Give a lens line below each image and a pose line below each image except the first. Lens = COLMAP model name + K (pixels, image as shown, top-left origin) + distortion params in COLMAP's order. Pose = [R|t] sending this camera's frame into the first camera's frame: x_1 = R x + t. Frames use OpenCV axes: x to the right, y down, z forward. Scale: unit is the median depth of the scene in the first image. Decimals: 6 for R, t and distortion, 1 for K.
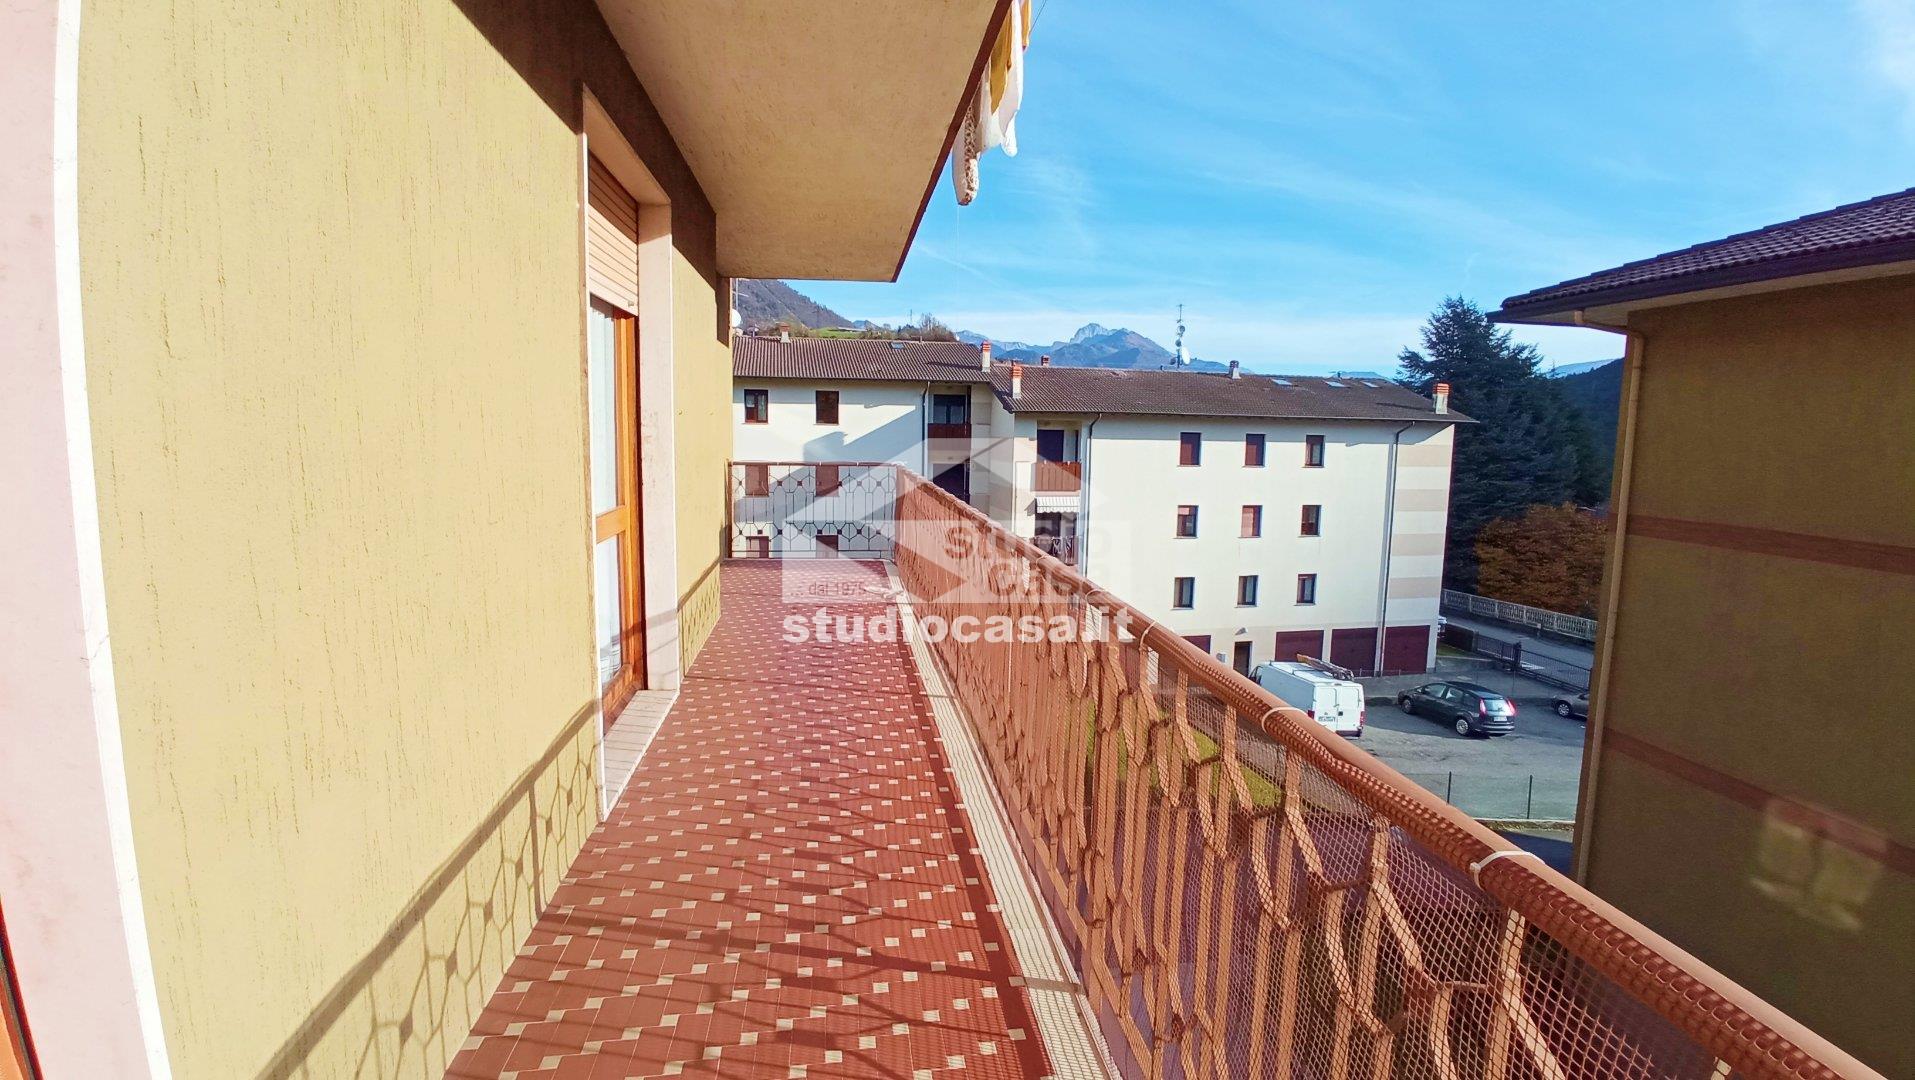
lens RADIAL K [[858.8, 0, 957.3], [0, 858.8, 530.5], [0, 0, 1]] dist [-0.019957, 0.001896]
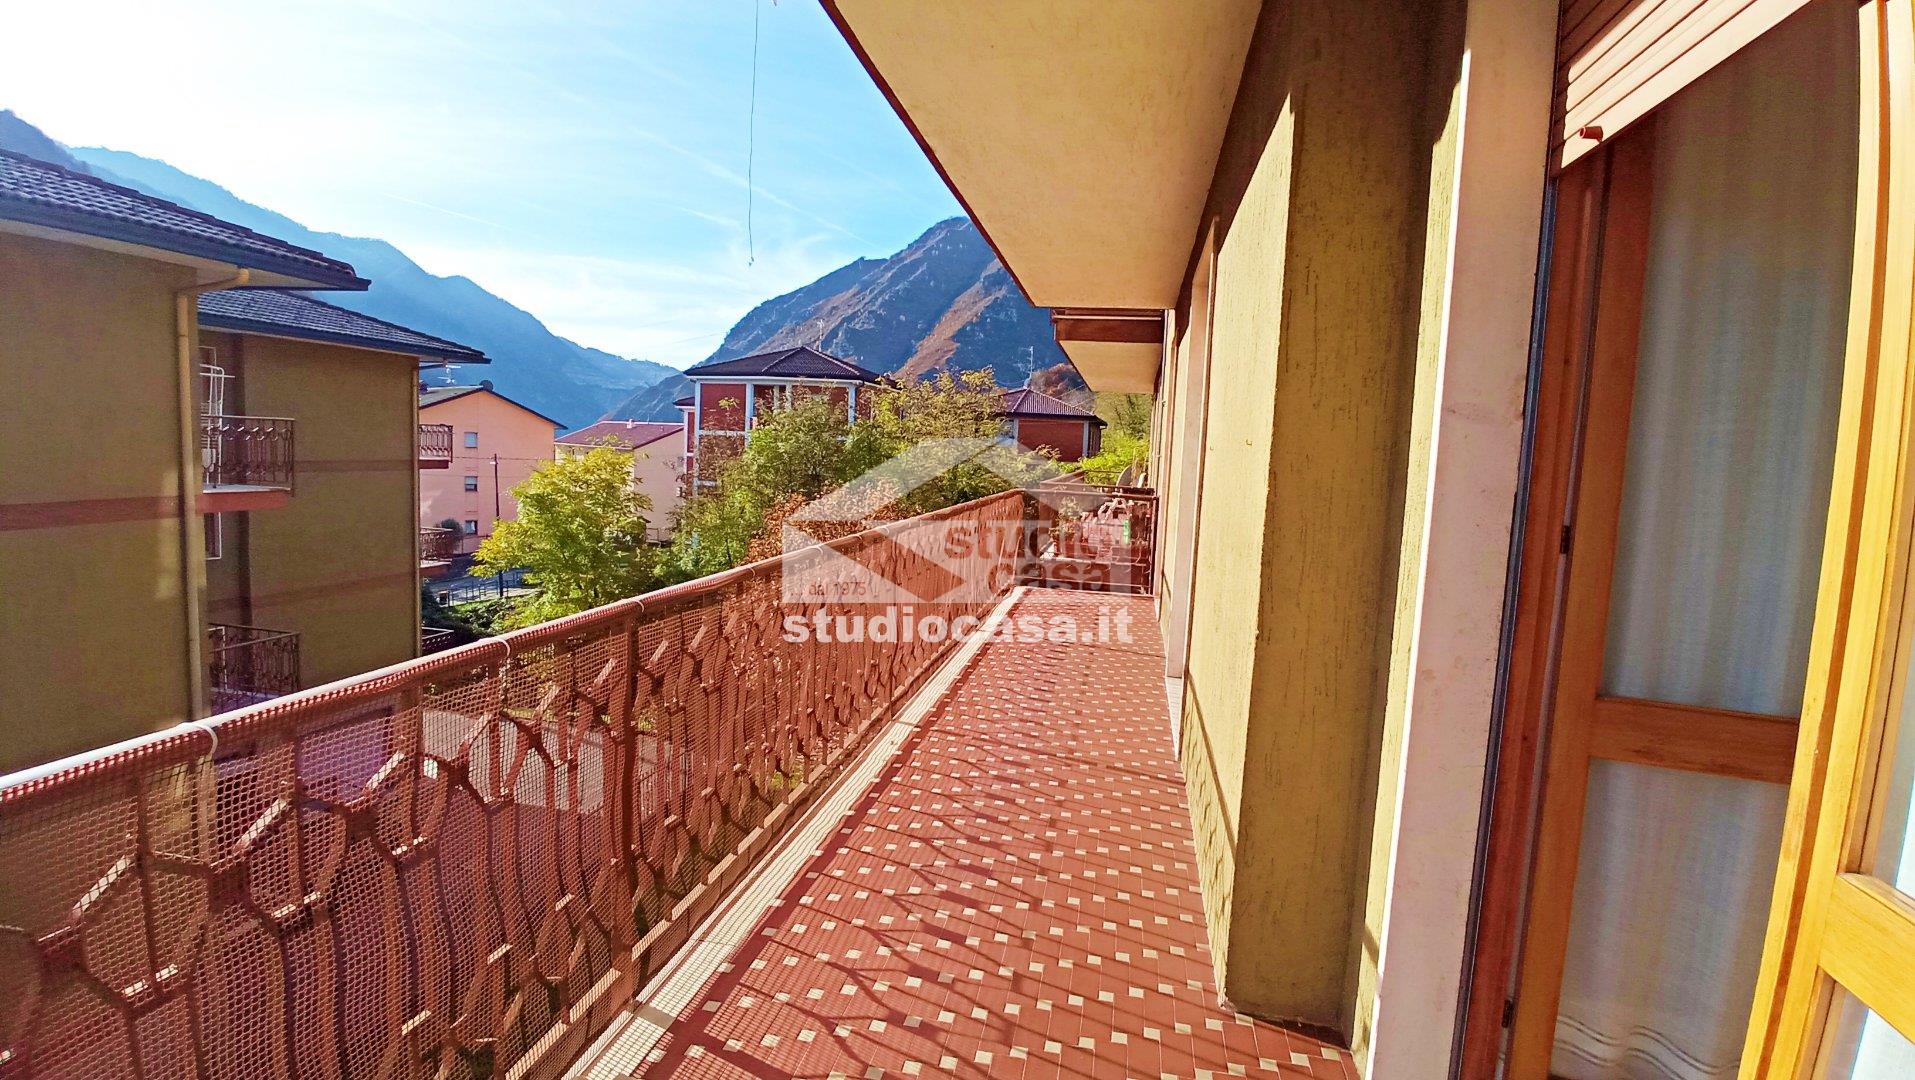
lens RADIAL K [[858.8, 0, 957.3], [0, 858.8, 530.5], [0, 0, 1]] dist [-0.019957, 0.001896]
pose [[-0.940021, -0.093735, 0.327985, -0.401925], [-0.023765, 0.977165, 0.211151, -0.242711], [-0.340288, 0.190692, -0.920783, 1.965018]]
